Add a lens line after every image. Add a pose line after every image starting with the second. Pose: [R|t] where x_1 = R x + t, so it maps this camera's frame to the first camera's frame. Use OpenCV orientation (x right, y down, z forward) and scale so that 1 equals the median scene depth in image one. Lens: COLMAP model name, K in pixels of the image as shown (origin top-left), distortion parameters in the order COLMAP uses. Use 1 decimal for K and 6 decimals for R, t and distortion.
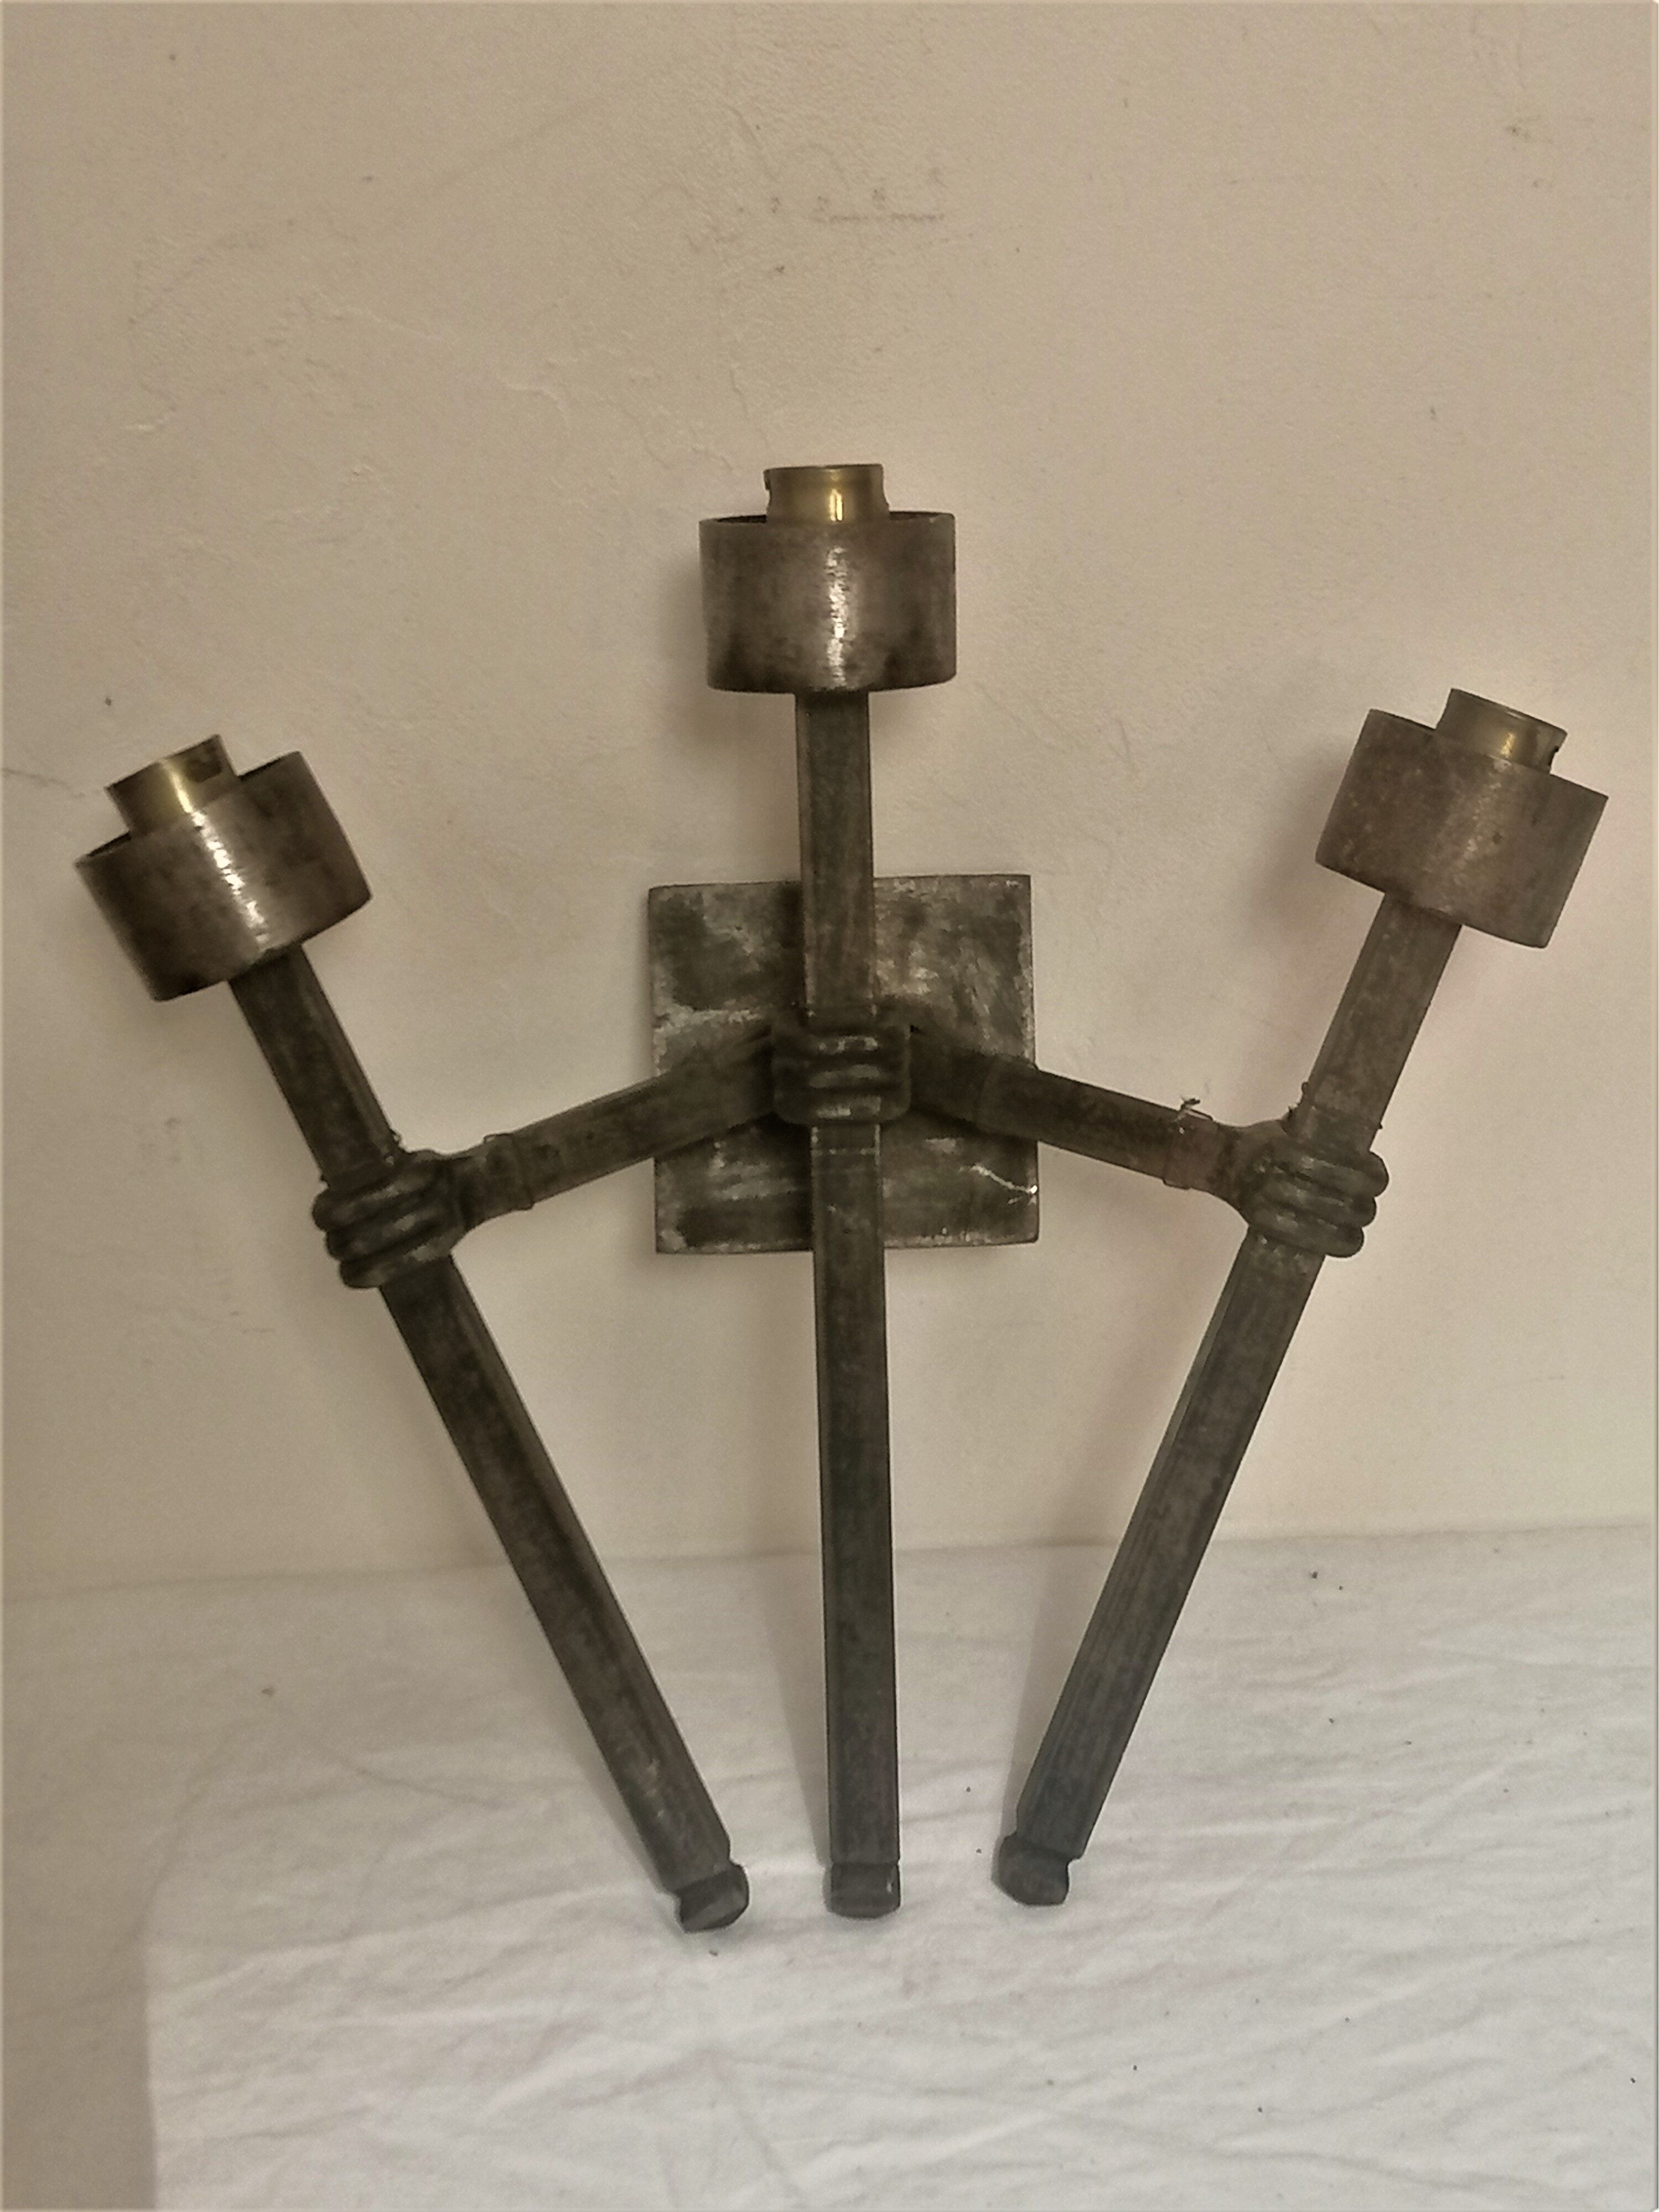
lens RADIAL K [[3749.3, 0, 820.7], [0, 3749.3, 1089.3], [0, 0, 1]] dist [0.072235, 0.000000]
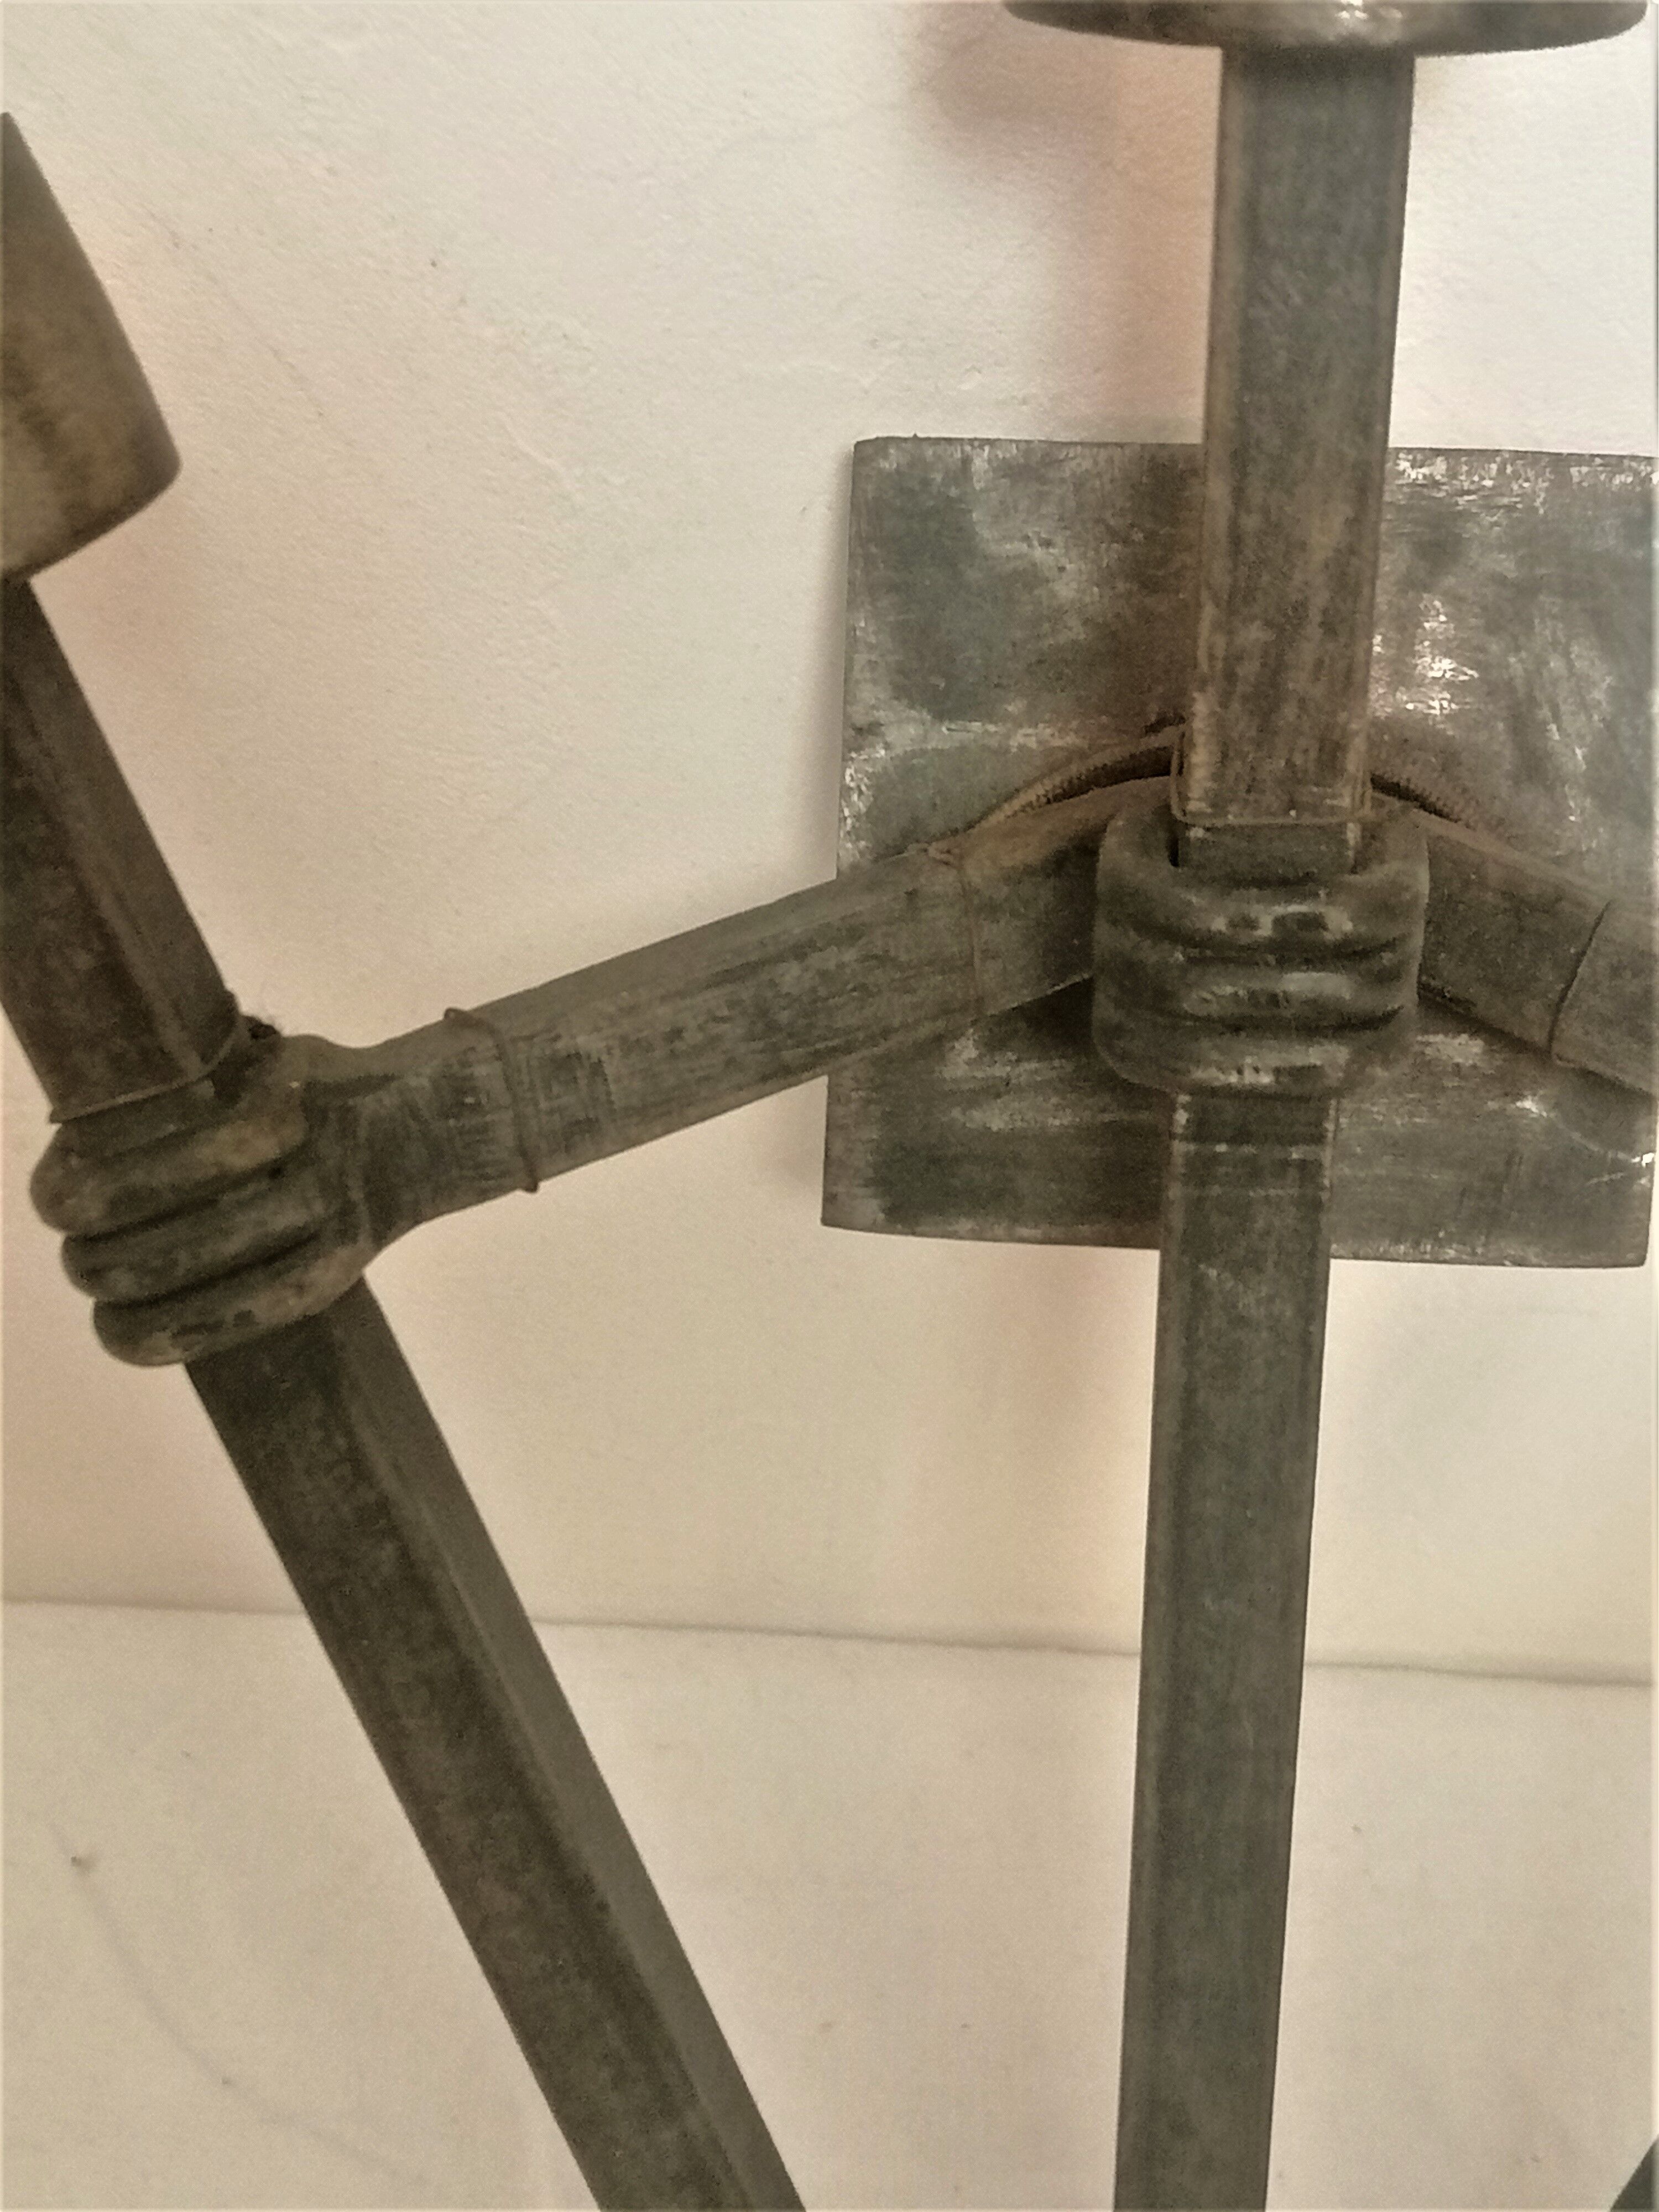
lens RADIAL K [[3749.3, 0, 816.3], [0, 3749.3, 1093.1], [0, 0, 1]] dist [0.072235, 0.000000]
pose [[0.994318, 0.074854, -0.075687, -0.010768], [-0.058362, 0.977959, 0.200475, -0.071967], [0.089025, -0.194919, 0.976771, 0.574531]]
